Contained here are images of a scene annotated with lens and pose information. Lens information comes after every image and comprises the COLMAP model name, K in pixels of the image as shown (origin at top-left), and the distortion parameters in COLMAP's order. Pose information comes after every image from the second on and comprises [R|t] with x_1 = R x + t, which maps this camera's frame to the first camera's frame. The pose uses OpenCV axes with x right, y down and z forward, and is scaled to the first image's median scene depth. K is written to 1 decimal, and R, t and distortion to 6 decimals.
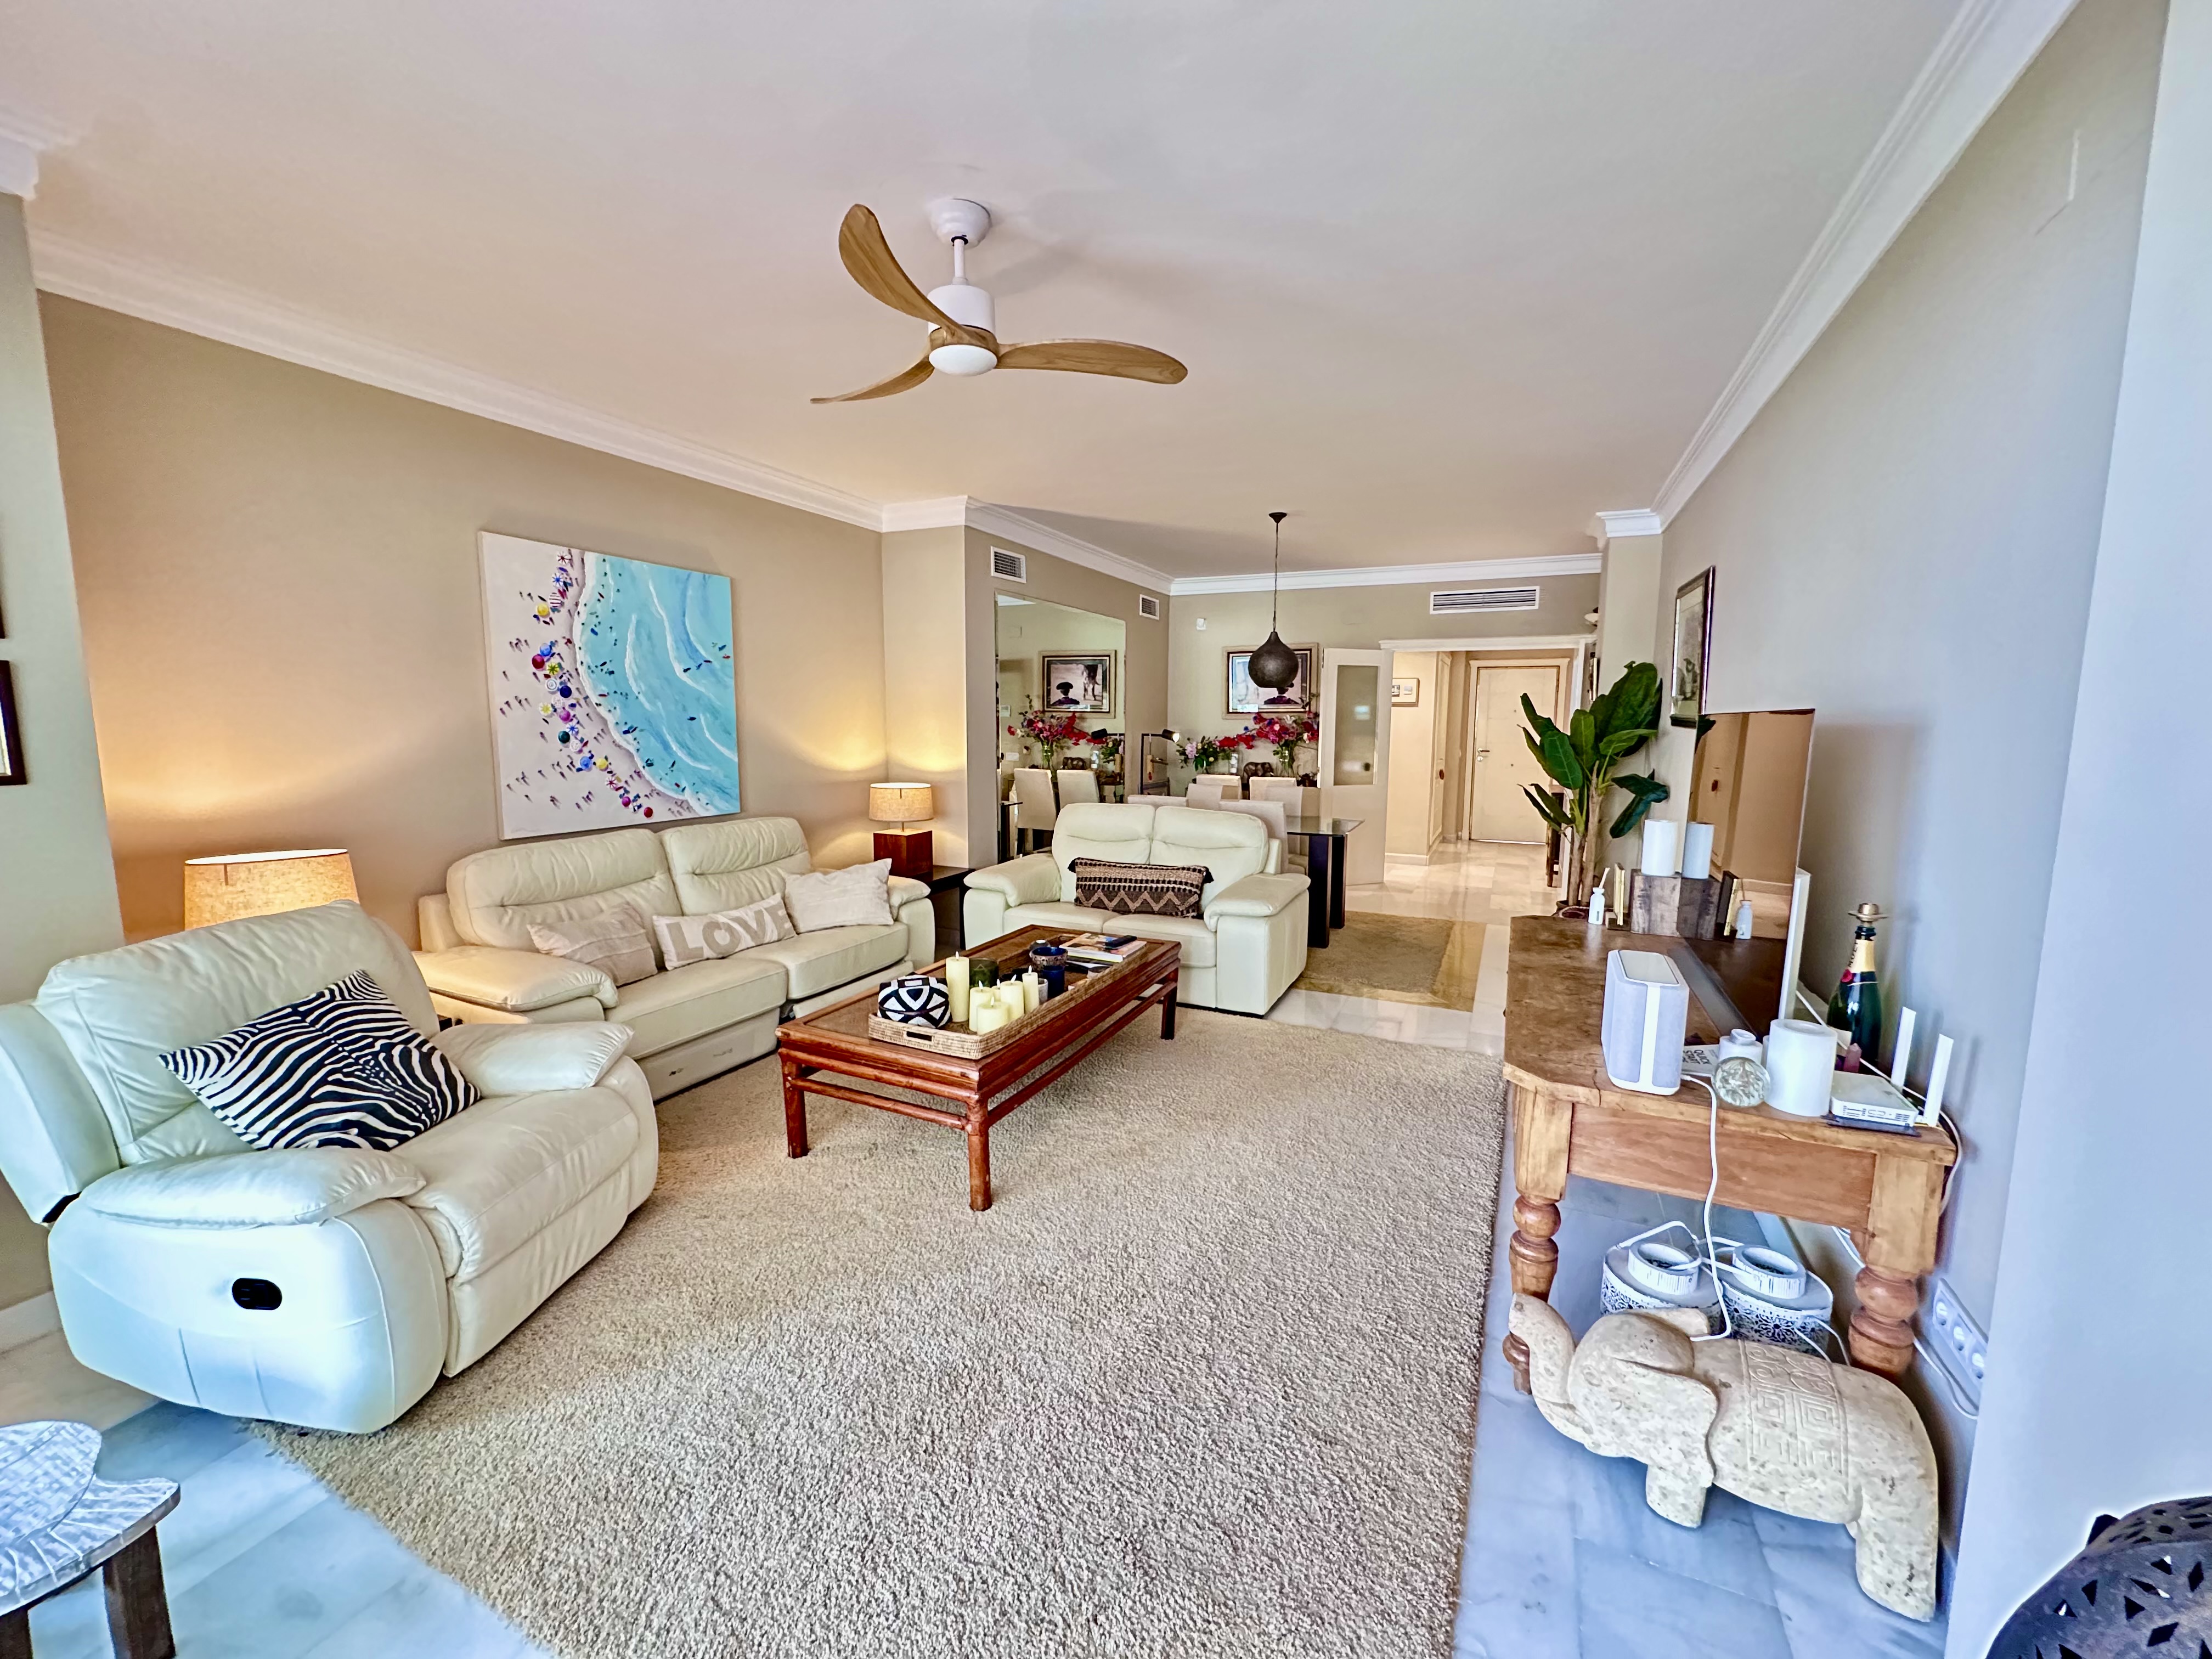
lens RADIAL K [[886.7, 0, 1104.4], [0, 886.7, 831.0], [0, 0, 1]] dist [-0.004200, 0.000733]
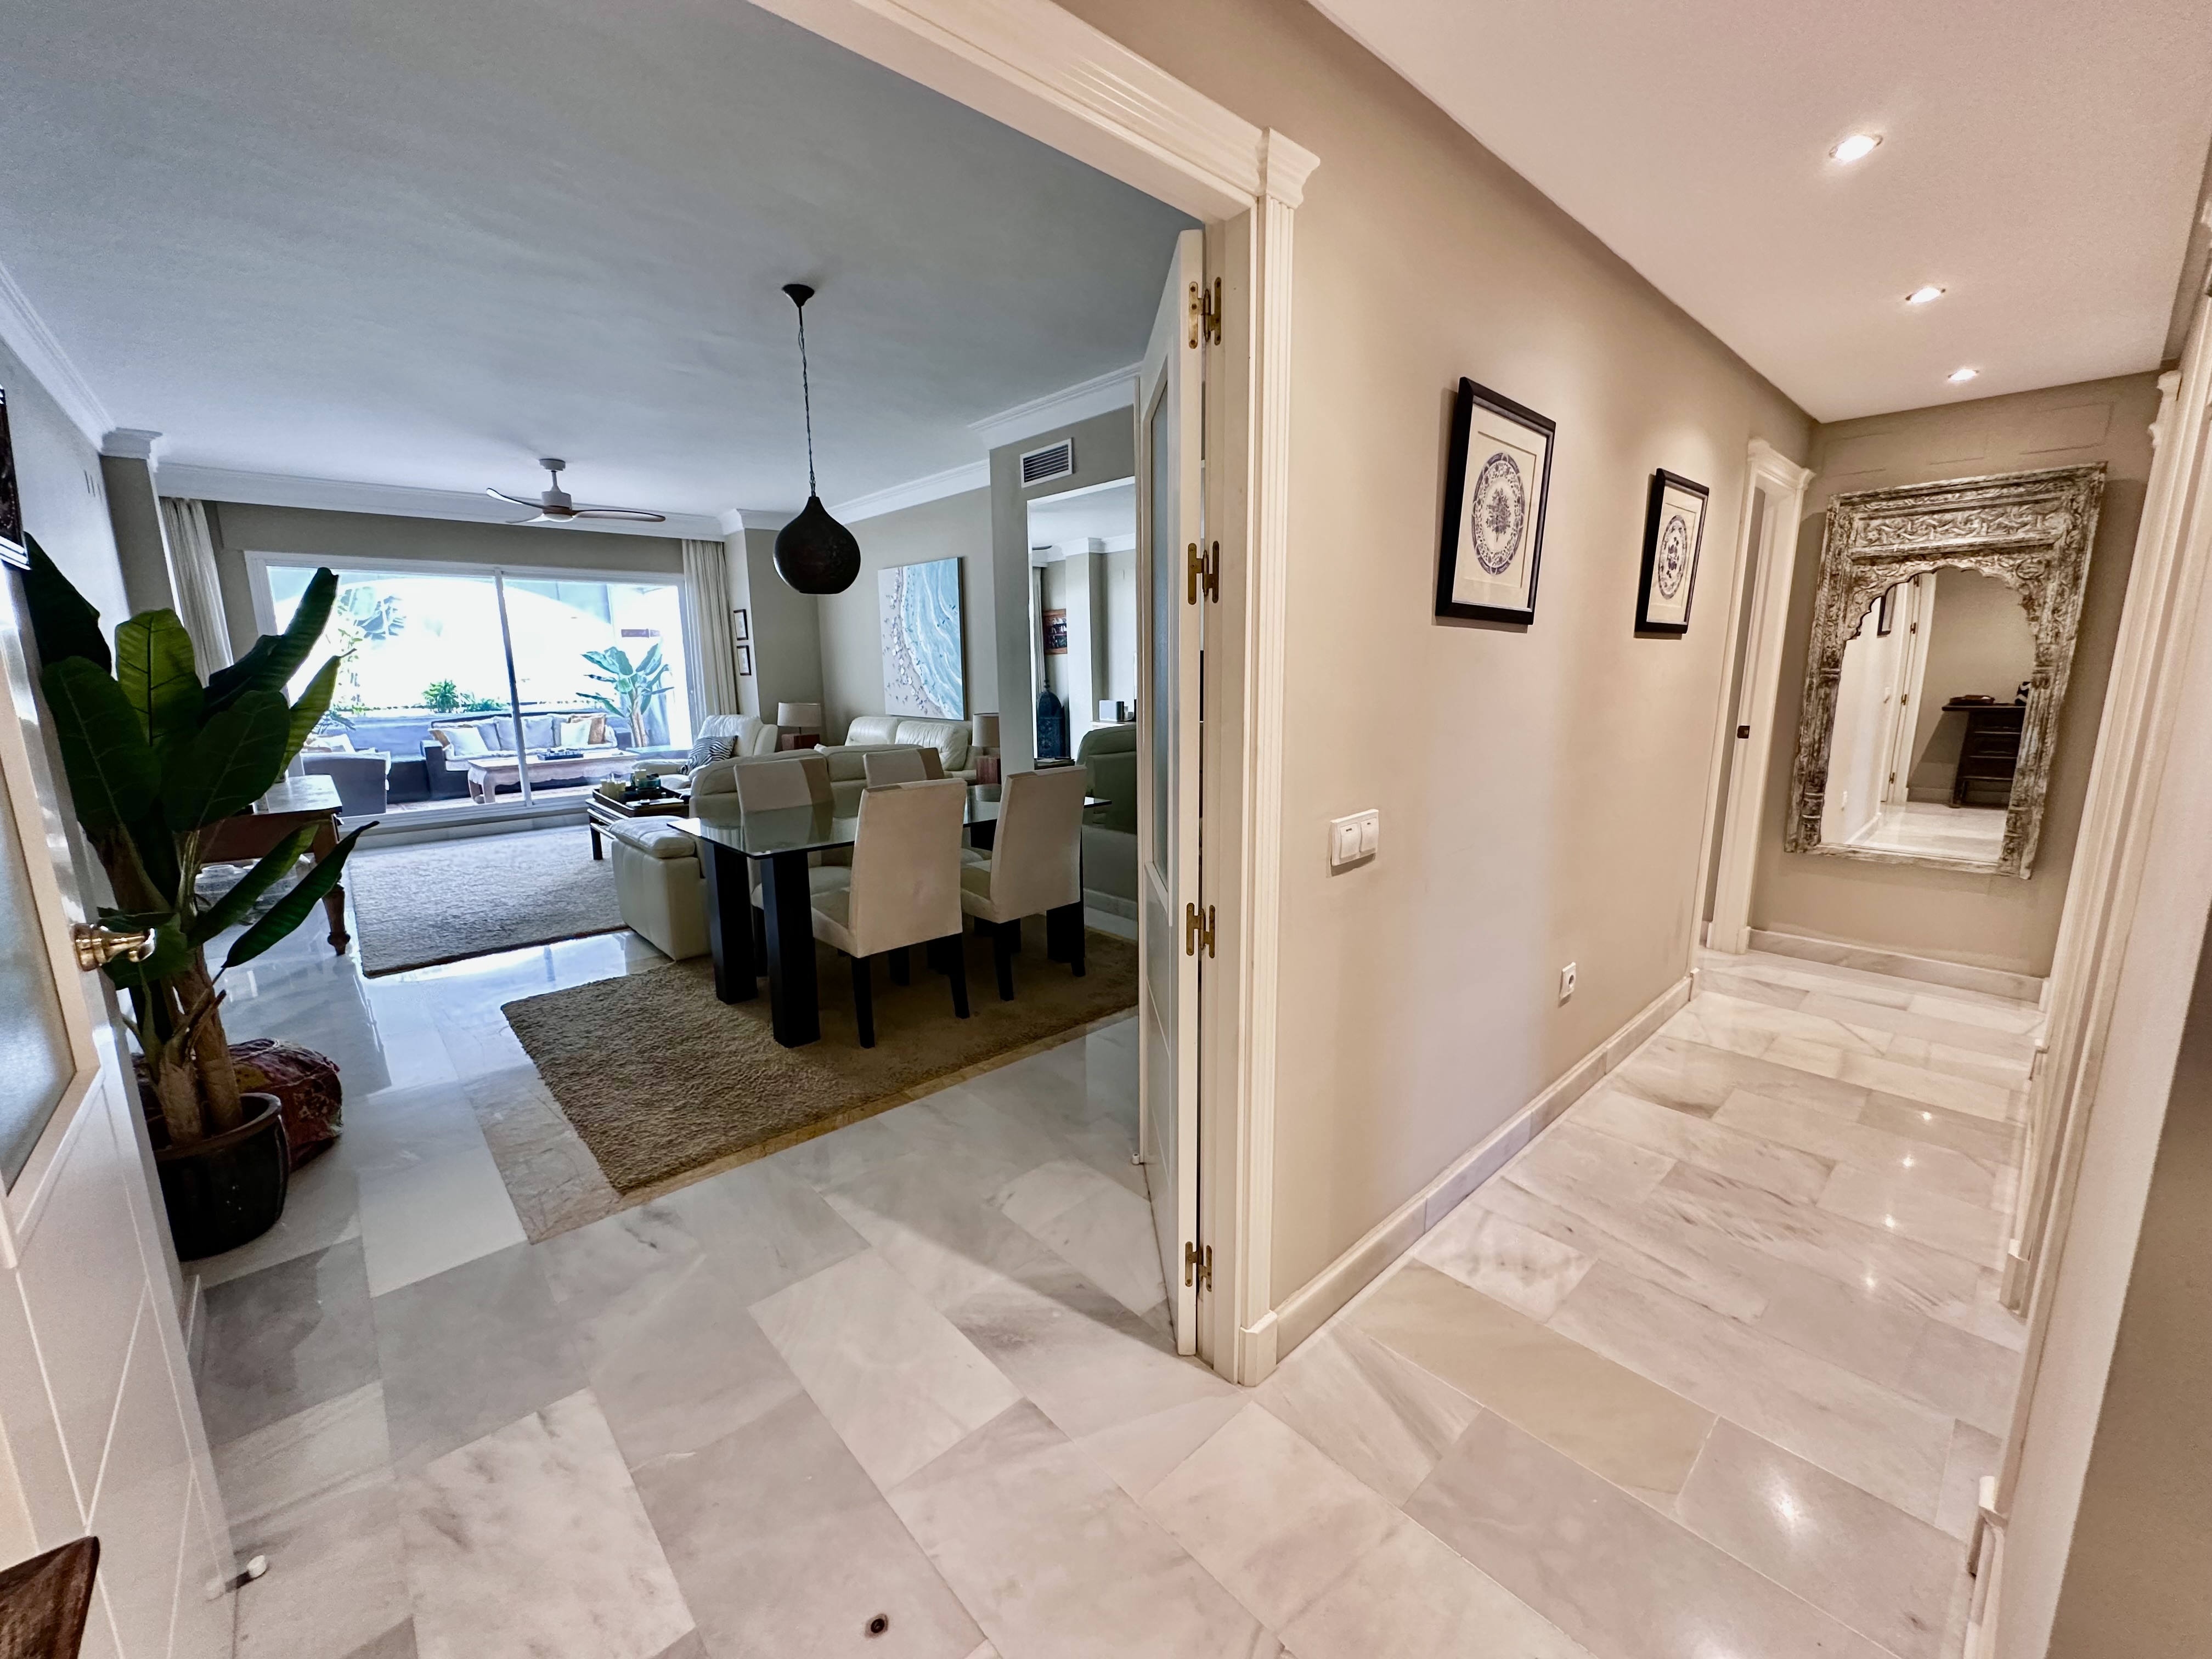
lens RADIAL K [[886.7, 0, 1104.4], [0, 886.7, 831.0], [0, 0, 1]] dist [-0.004200, 0.000733]
pose [[-0.384355, 0.171485, -0.907118, 1.011549], [-0.104236, 0.968252, 0.227208, -0.235159], [0.917282, 0.181883, -0.354278, 2.076433]]
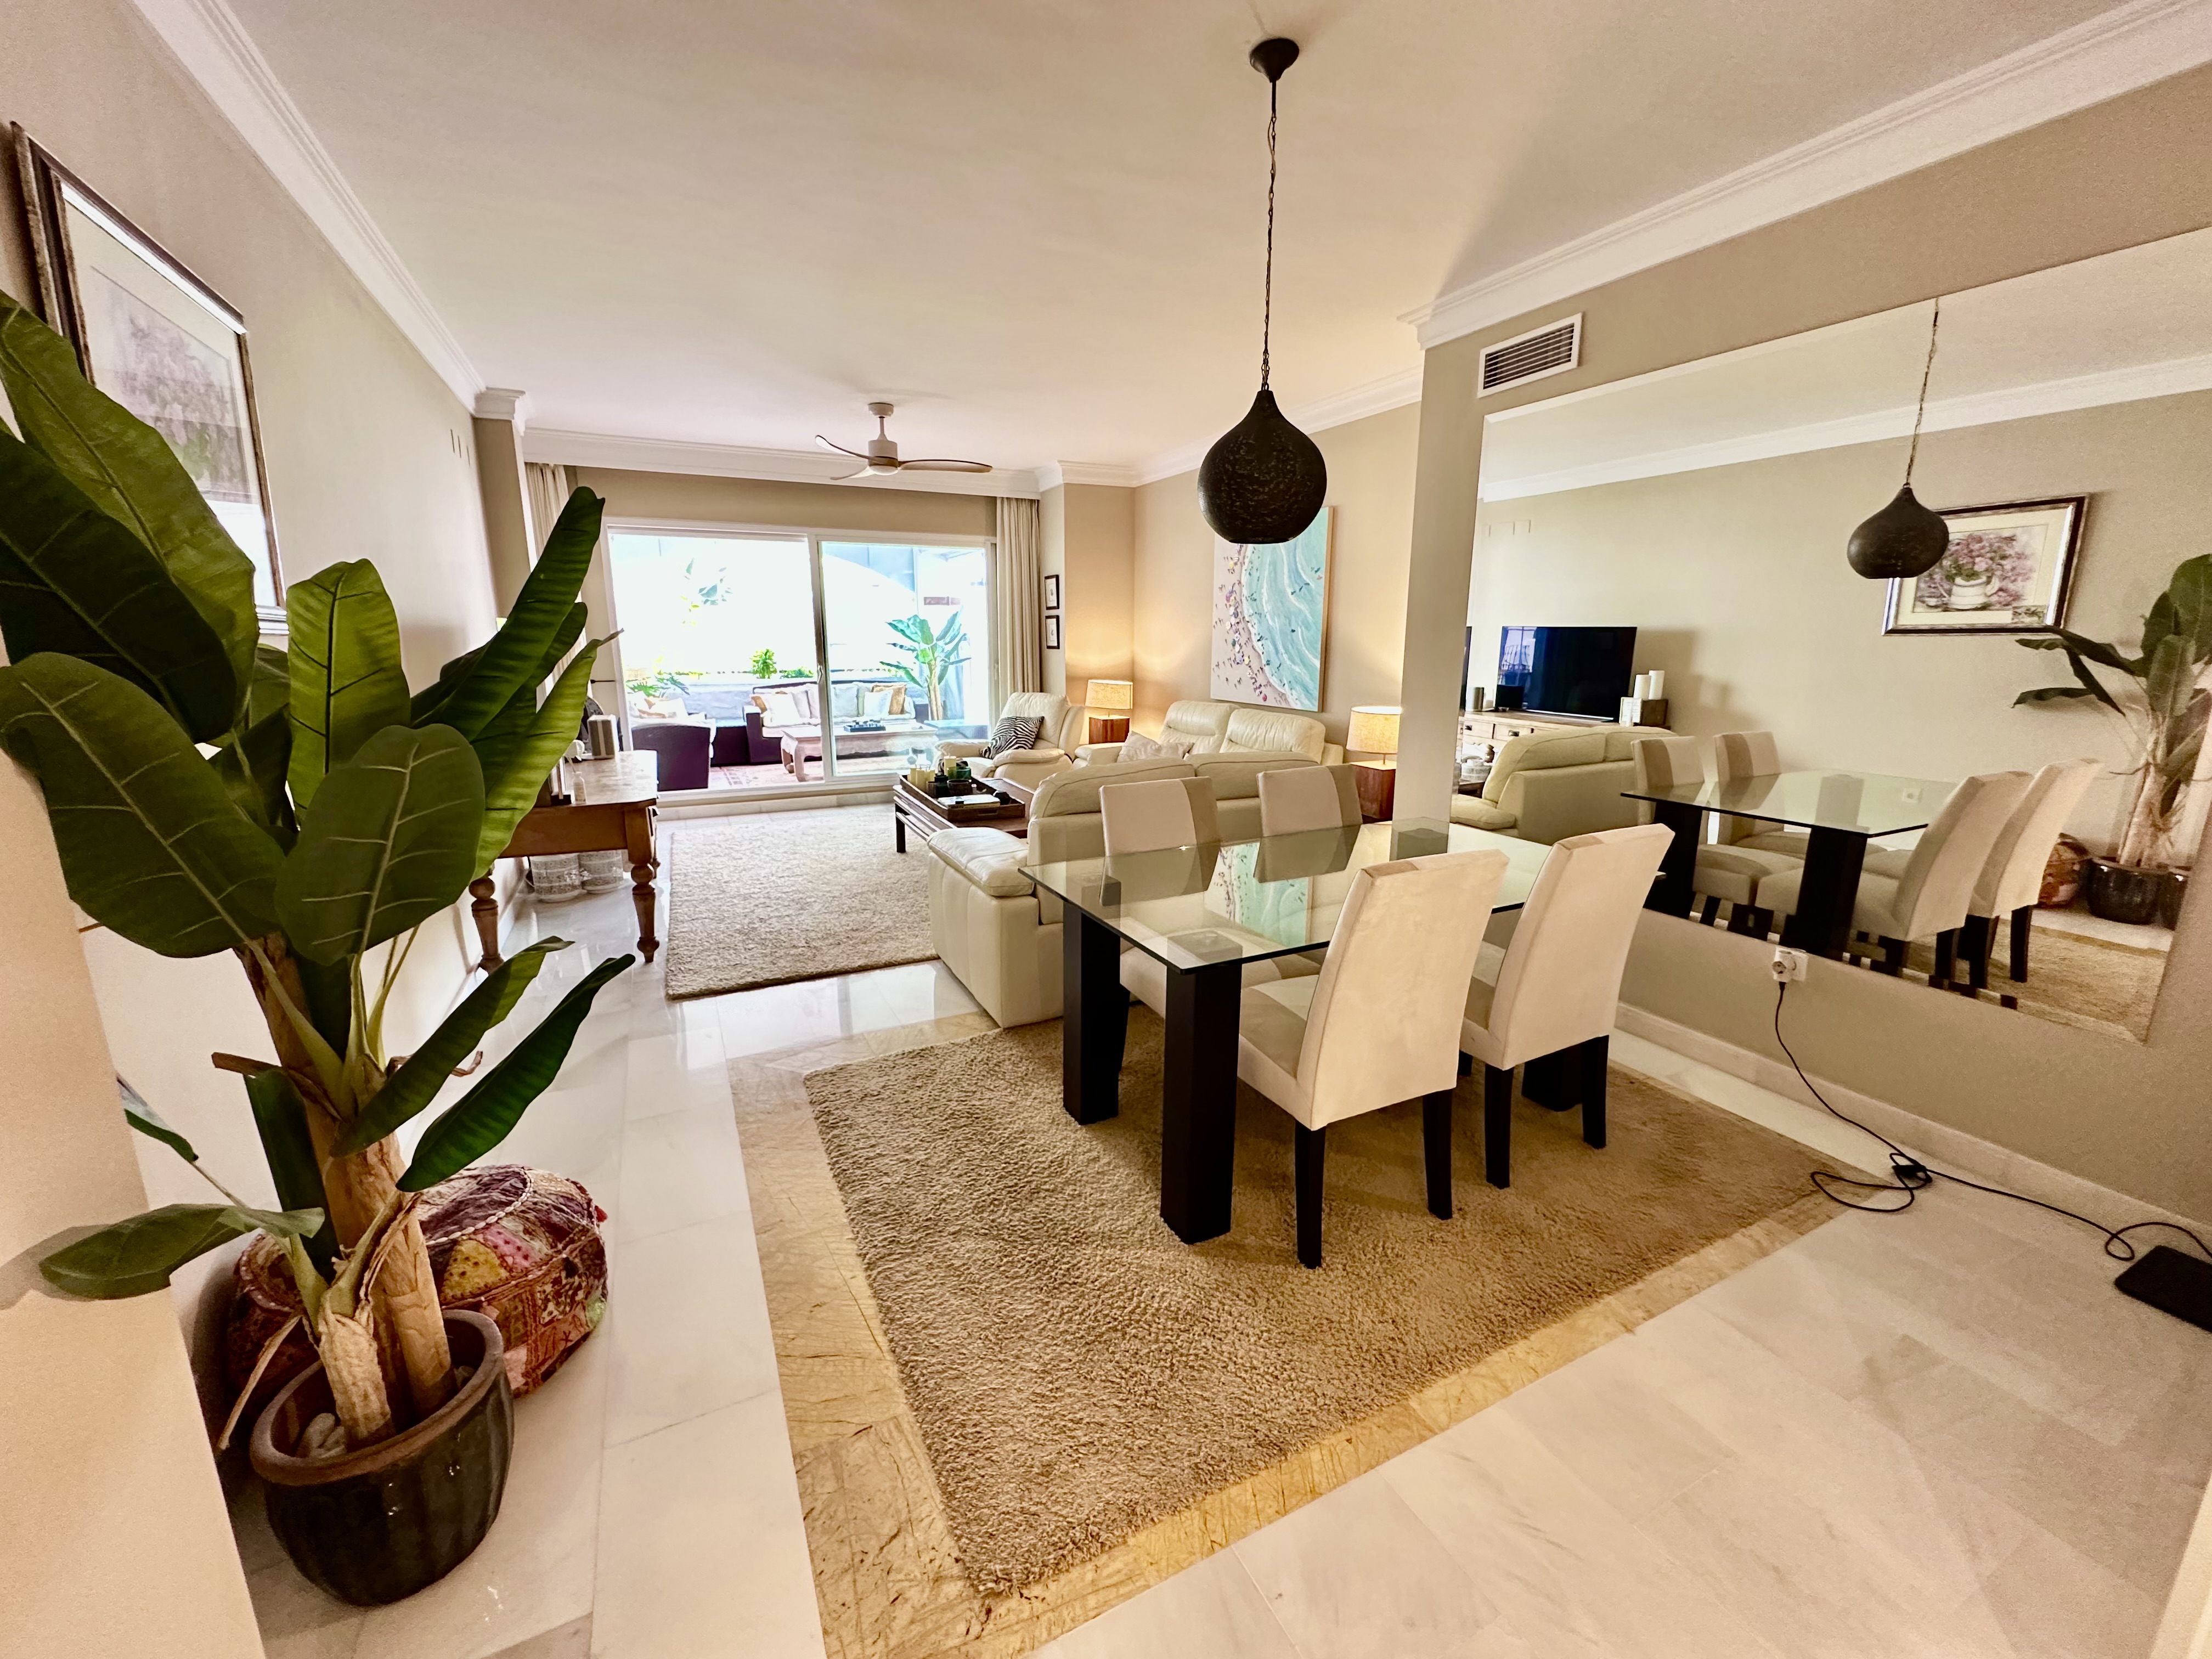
lens RADIAL K [[886.7, 0, 1104.4], [0, 886.7, 831.0], [0, 0, 1]] dist [-0.004200, 0.000733]
pose [[-0.622924, 0.164528, -0.764786, 0.817744], [-0.100739, 0.952622, 0.286990, -0.210694], [0.775769, 0.255816, -0.576836, 1.765490]]
